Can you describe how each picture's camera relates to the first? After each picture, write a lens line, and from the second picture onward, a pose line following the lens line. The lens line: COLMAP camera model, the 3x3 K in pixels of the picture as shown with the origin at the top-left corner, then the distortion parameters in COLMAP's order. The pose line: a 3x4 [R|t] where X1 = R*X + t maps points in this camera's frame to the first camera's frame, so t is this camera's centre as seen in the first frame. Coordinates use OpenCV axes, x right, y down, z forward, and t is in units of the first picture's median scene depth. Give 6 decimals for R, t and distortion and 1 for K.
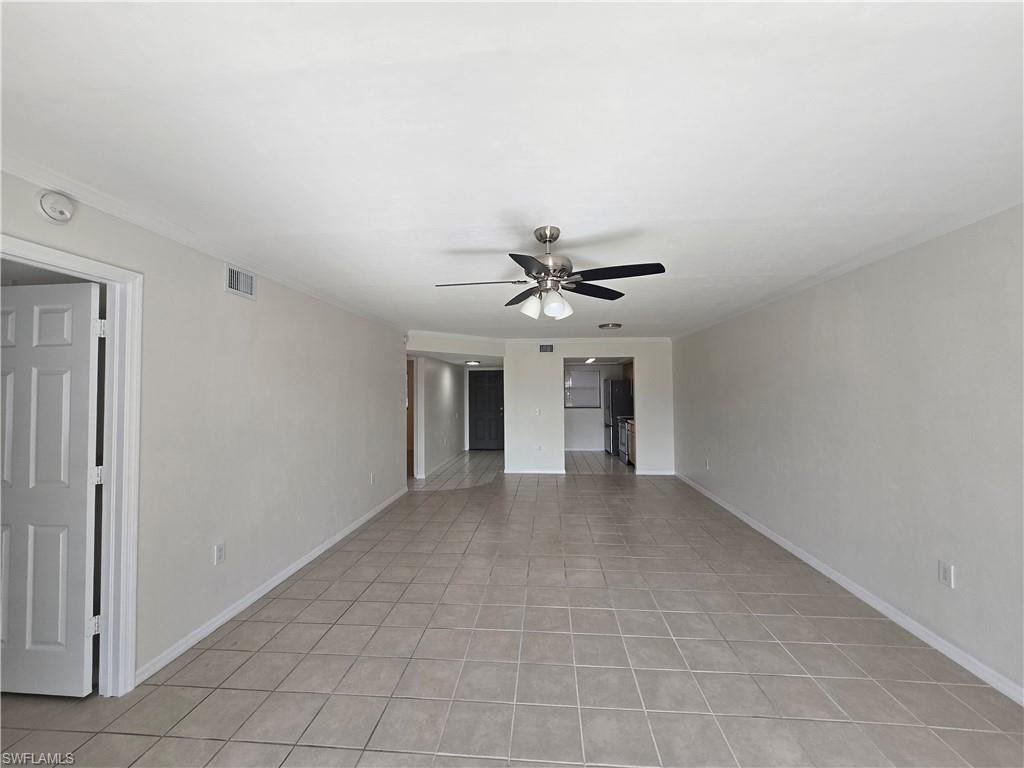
lens RADIAL K [[419.1, 0, 512.9], [0, 419.1, 379.5], [0, 0, 1]] dist [-0.002338, -0.000710]
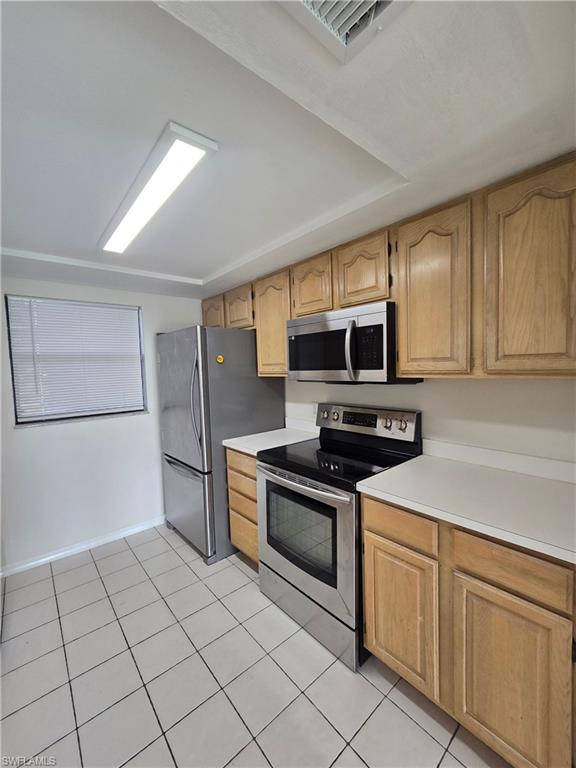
lens RADIAL K [[314.3, 0, 292.7], [0, 314.3, 385.4], [0, 0, 1]] dist [-0.002338, -0.000710]
pose [[0.695877, -0.055591, 0.716006, 0.105345], [0.002003, 0.997146, 0.075473, 0.025493], [-0.718158, -0.051085, 0.694002, 0.733200]]
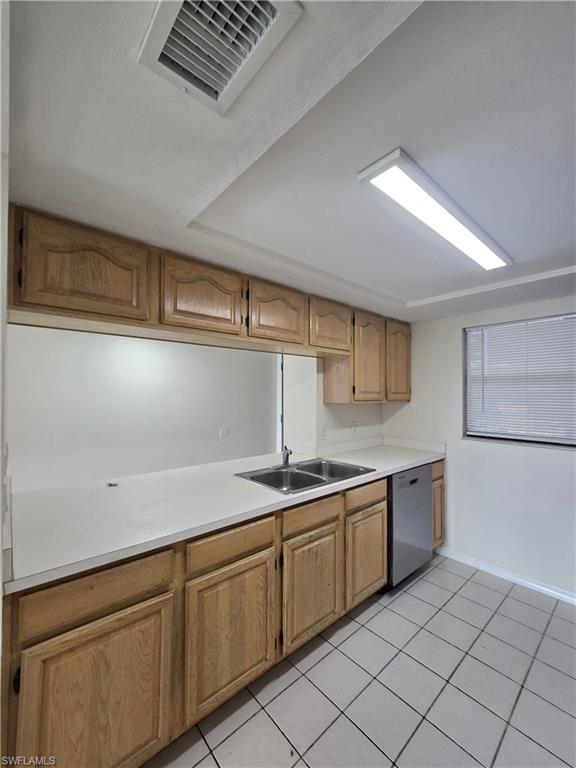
lens RADIAL K [[314.0, 0, 289.8], [0, 314.0, 388.7], [0, 0, 1]] dist [-0.002531, -0.000352]
pose [[0.723794, 0.001480, -0.690015, 0.200809], [0.011816, 0.999824, 0.014539, 0.024220], [0.689915, -0.018676, 0.723649, 0.734749]]
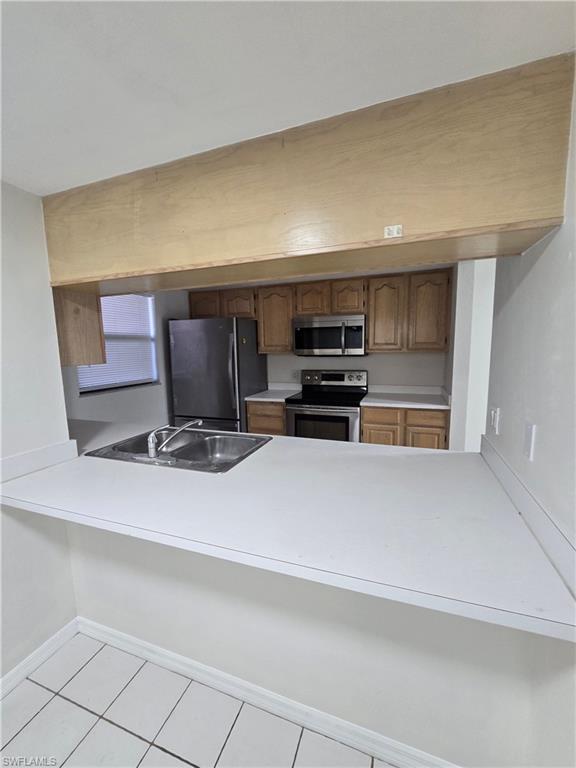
lens RADIAL K [[314.0, 0, 289.8], [0, 314.0, 388.7], [0, 0, 1]] dist [-0.002531, -0.000352]
pose [[0.264222, -0.122980, 0.956589, -0.071656], [-0.013365, 0.991275, 0.131131, 0.029014], [-0.964369, -0.047433, 0.260273, 0.793739]]
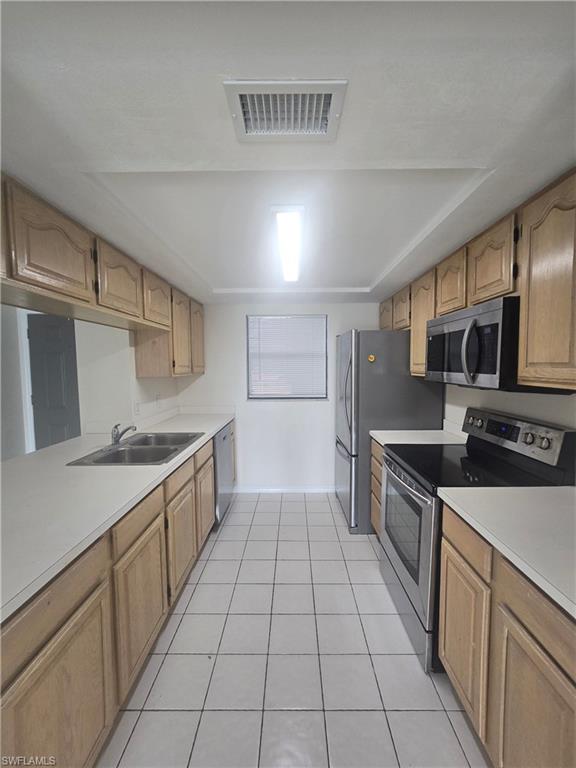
lens RADIAL K [[314.3, 0, 292.7], [0, 314.3, 385.4], [0, 0, 1]] dist [-0.002338, -0.000710]
pose [[0.996748, -0.002354, 0.080544, 0.147176], [-0.005283, 0.995513, 0.094475, 0.021851], [-0.080405, -0.094593, 0.992264, 0.680889]]
